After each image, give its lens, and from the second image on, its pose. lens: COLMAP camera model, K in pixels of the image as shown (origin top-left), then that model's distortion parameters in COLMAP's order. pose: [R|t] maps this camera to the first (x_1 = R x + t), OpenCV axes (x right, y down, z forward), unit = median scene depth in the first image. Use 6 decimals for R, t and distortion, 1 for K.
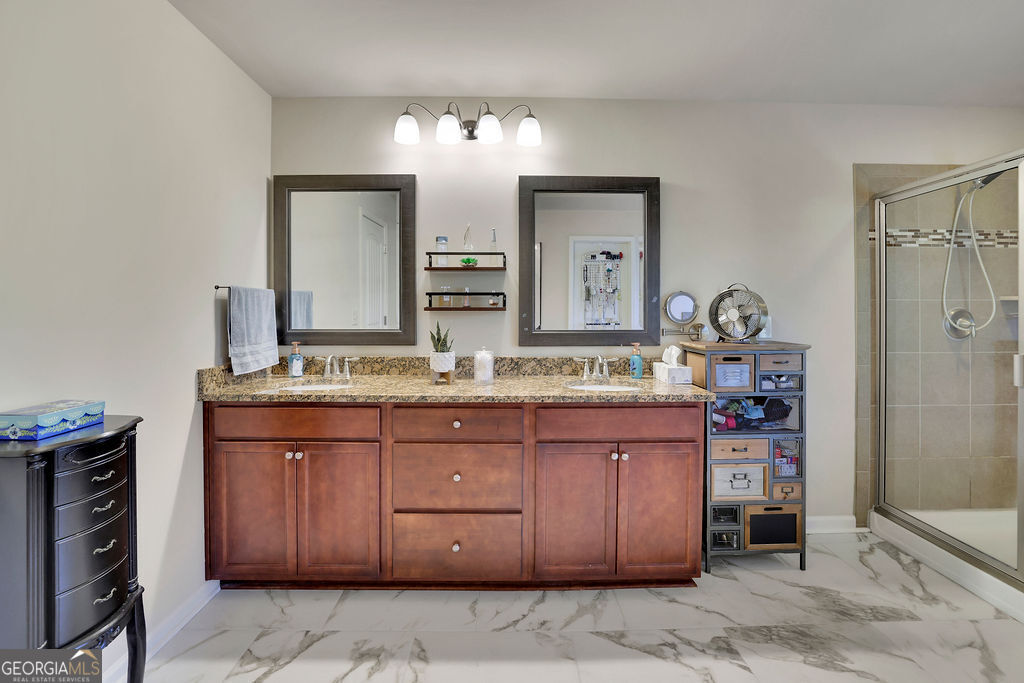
lens RADIAL K [[453.7, 0, 506.0], [0, 453.7, 310.1], [0, 0, 1]] dist [-0.030504, 0.010833]
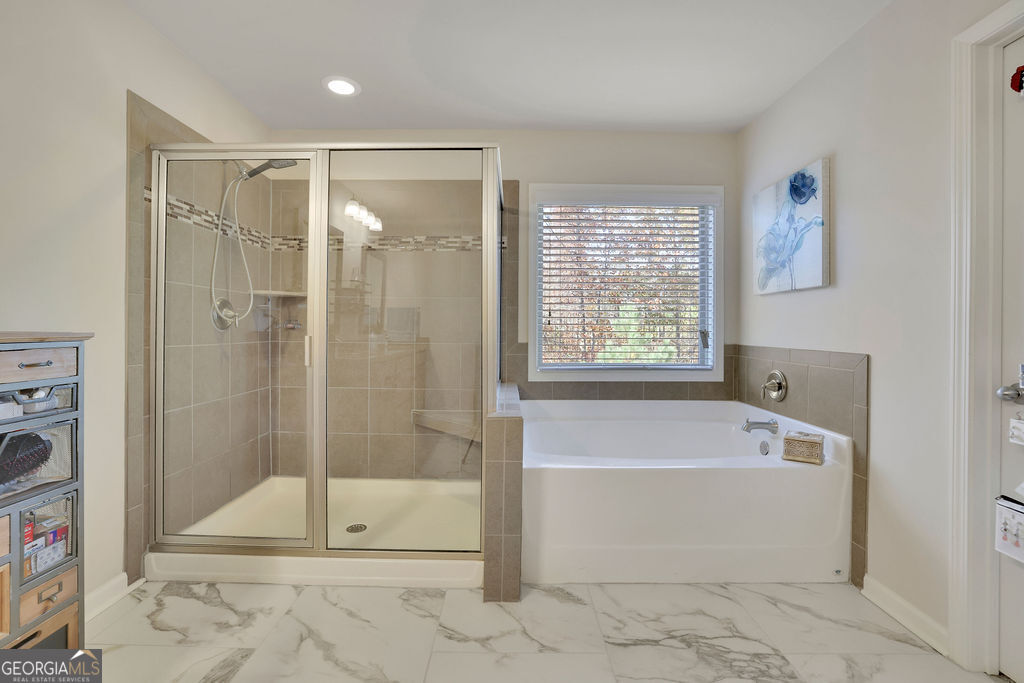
lens RADIAL K [[432.8, 0, 514.1], [0, 432.8, 329.2], [0, 0, 1]] dist [-0.022424, 0.003080]
pose [[0.002365, 0.002624, 0.999994, 0.101113], [-0.009932, 0.999947, -0.002600, 0.067380], [-0.999948, -0.009926, 0.002391, 0.412983]]
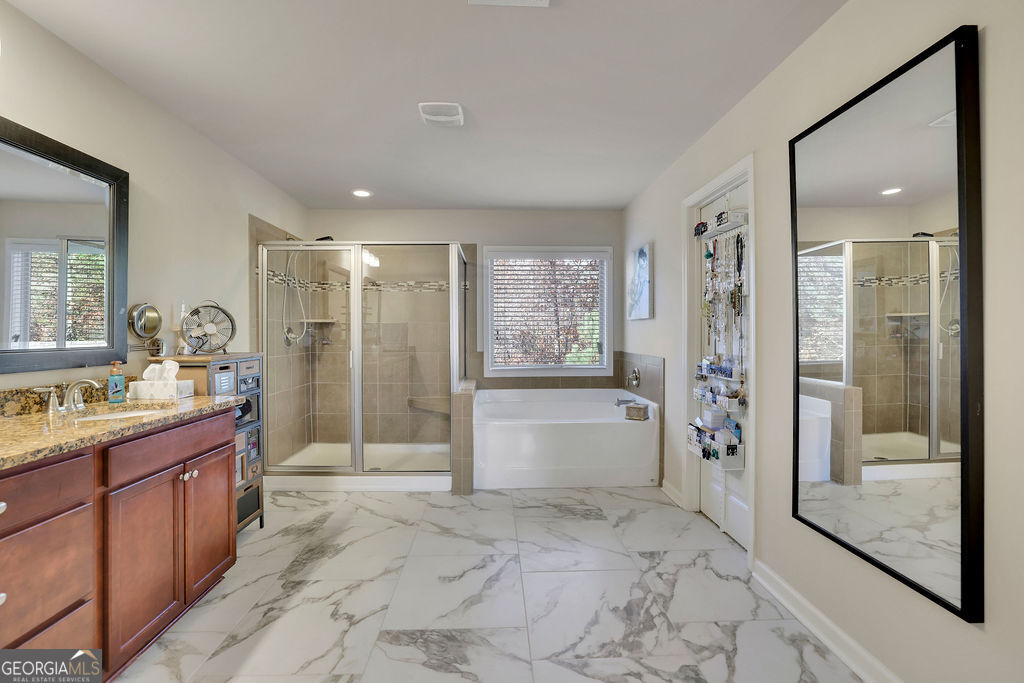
lens RADIAL K [[453.7, 0, 509.4], [0, 453.7, 333.2], [0, 0, 1]] dist [-0.030504, 0.010833]
pose [[-0.022666, -0.000129, 0.999743, -0.620489], [-0.000148, 1.000000, 0.000125, 0.022370], [-0.999743, -0.000145, -0.022666, 0.309086]]
